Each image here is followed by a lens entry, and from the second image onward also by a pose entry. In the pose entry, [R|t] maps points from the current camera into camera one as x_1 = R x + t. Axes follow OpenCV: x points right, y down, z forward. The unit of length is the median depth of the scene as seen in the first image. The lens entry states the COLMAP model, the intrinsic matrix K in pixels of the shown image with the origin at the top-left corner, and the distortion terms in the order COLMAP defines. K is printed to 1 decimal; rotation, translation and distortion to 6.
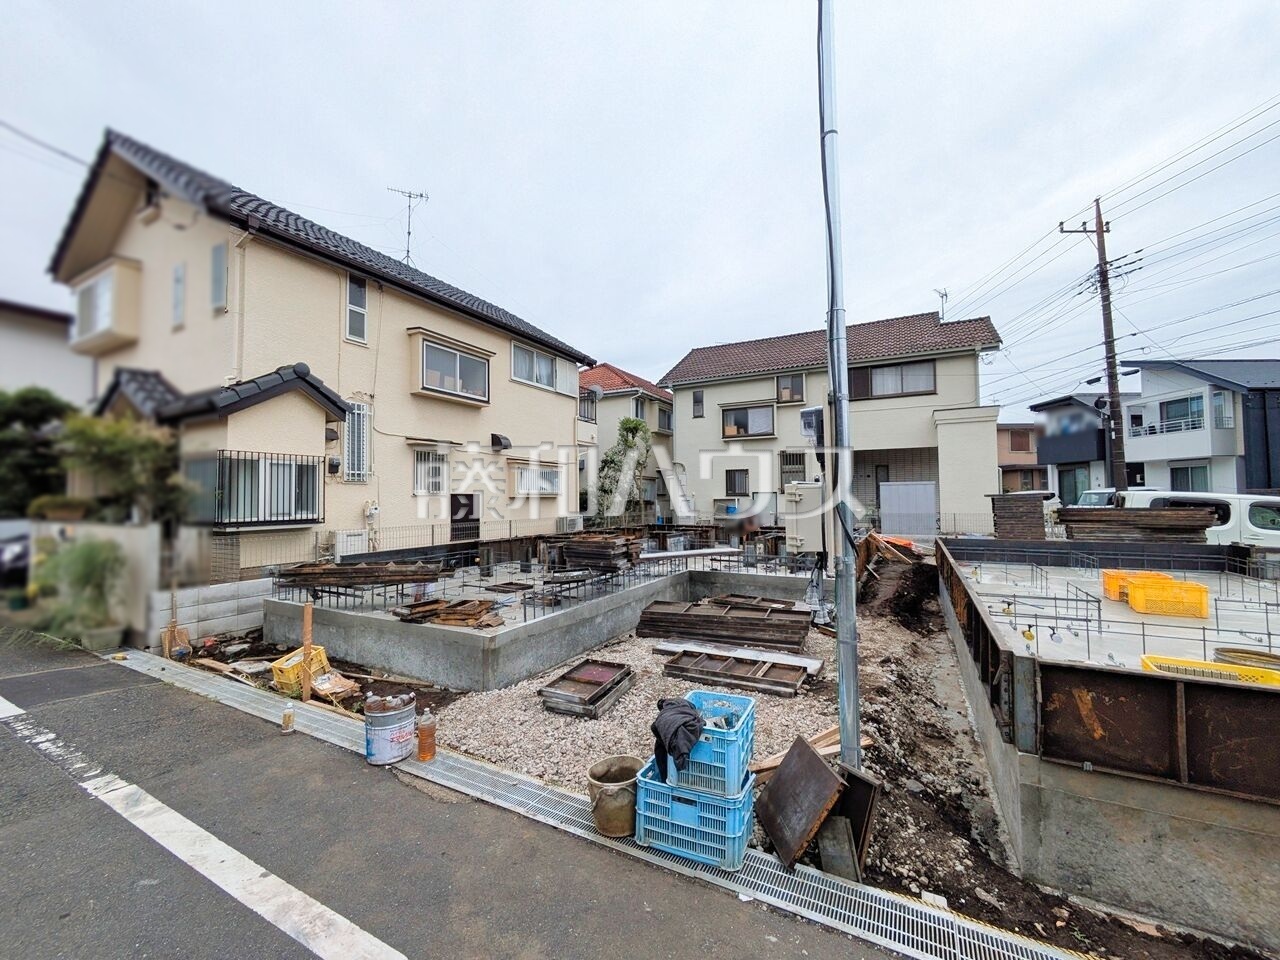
lens RADIAL K [[505.3, 0, 640.6], [0, 505.3, 481.2], [0, 0, 1]] dist [-0.003512, 0.001421]
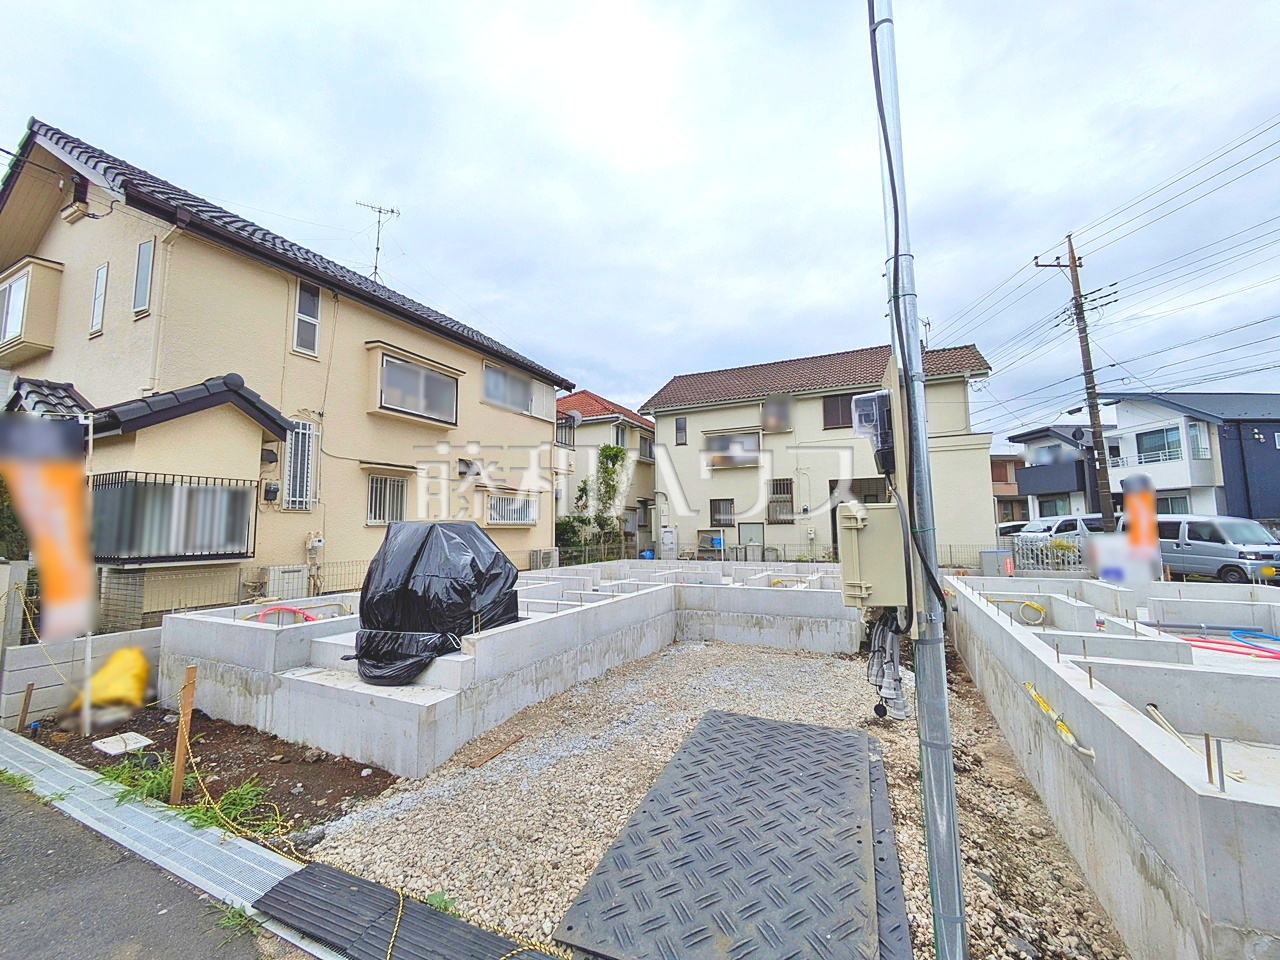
lens RADIAL K [[505.0, 0, 640.0], [0, 505.0, 480.0], [0, 0, 1]] dist [-0.001746, 0.000207]
pose [[0.999271, 0.003022, 0.038065, -0.000609], [-0.000551, 0.997902, -0.064747, 0.004210], [-0.038181, 0.064679, 0.997175, 0.078187]]
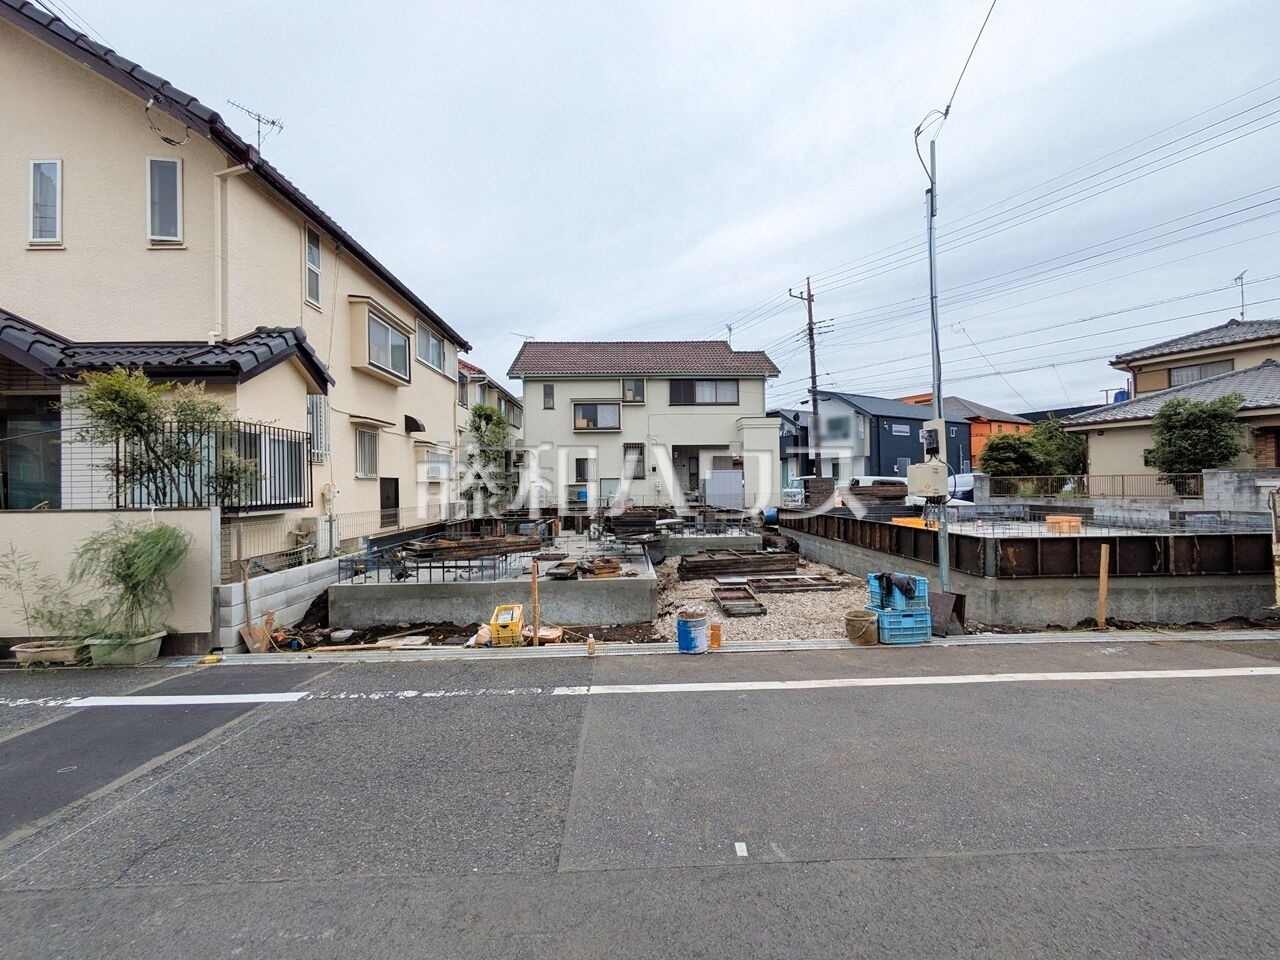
lens RADIAL K [[505.3, 0, 640.6], [0, 505.3, 481.2], [0, 0, 1]] dist [-0.003512, 0.001421]
pose [[0.865859, -0.001379, 0.500286, -0.413250], [-0.008515, 0.999811, 0.017493, 0.011420], [-0.500215, -0.019406, 0.865683, -0.052163]]
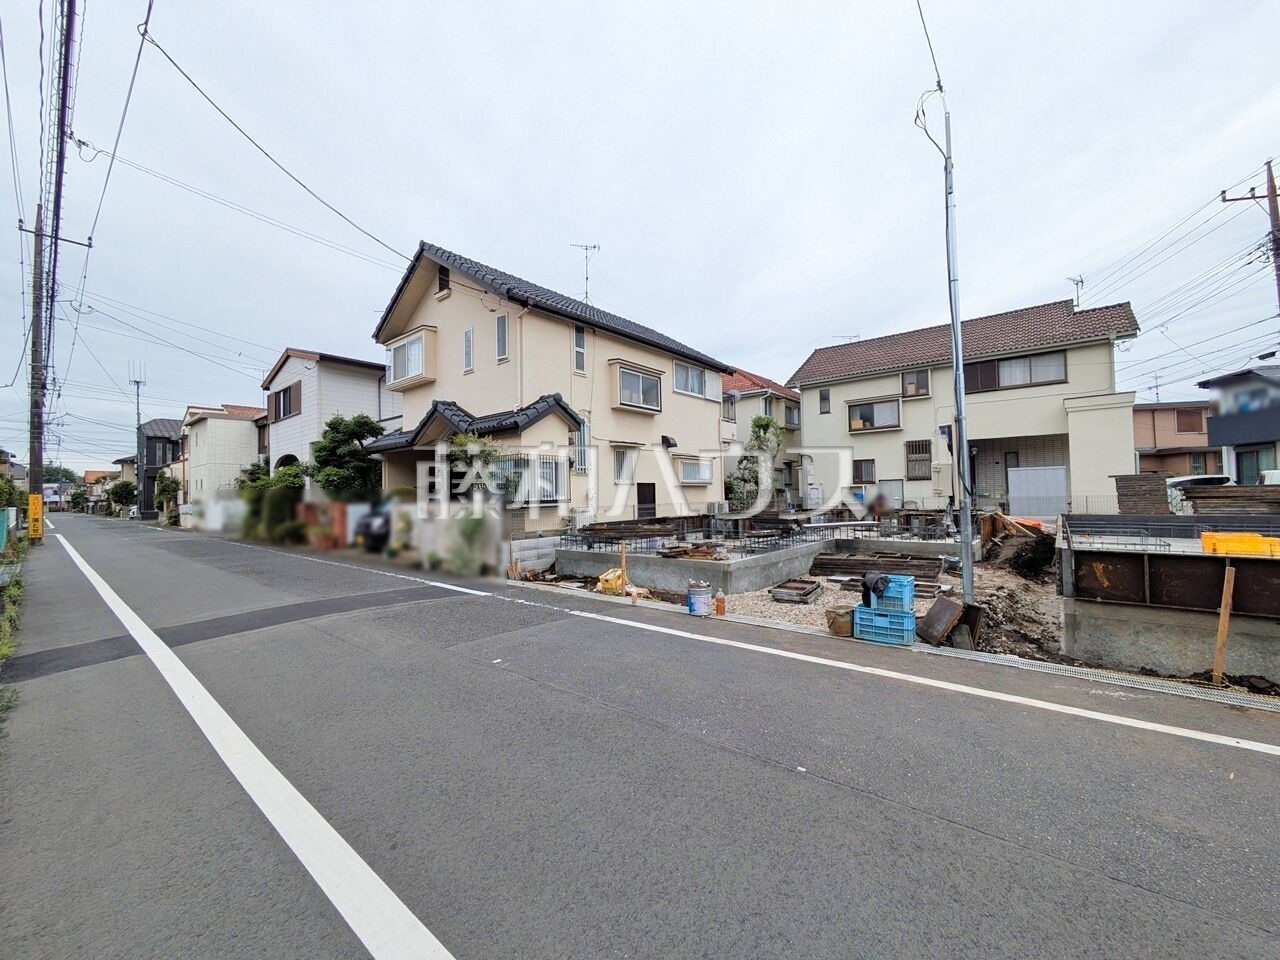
lens RADIAL K [[505.3, 0, 640.6], [0, 505.3, 481.2], [0, 0, 1]] dist [-0.003512, 0.001421]
pose [[0.979597, -0.015328, -0.200388, -0.100684], [0.017544, 0.999803, 0.009284, 0.008708], [0.200207, -0.012611, 0.979673, -0.271353]]
